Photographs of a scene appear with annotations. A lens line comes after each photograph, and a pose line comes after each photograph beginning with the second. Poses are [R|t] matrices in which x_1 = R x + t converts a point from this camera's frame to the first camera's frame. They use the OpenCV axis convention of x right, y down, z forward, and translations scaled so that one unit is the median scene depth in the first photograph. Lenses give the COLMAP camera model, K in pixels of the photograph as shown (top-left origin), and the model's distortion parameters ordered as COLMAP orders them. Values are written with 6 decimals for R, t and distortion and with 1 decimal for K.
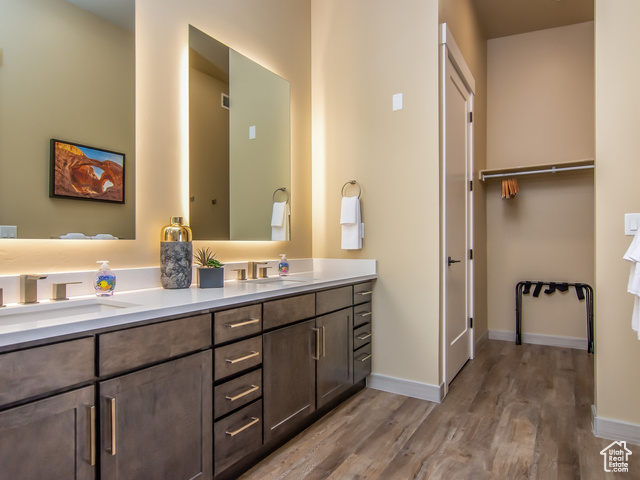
lens RADIAL K [[388.9, 0, 322.2], [0, 388.9, 242.9], [0, 0, 1]] dist [-0.007388, 0.000210]
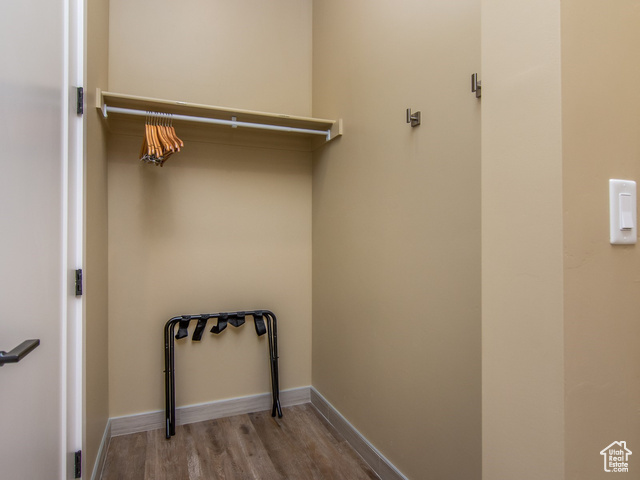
lens RADIAL K [[388.9, 0, 322.3], [0, 388.9, 241.7], [0, 0, 1]] dist [-0.007388, 0.000210]
pose [[0.583146, 0.007011, 0.812337, 0.190433], [-0.003592, 0.999975, -0.006052, -0.006976], [-0.812359, 0.000611, 0.583157, 0.518391]]
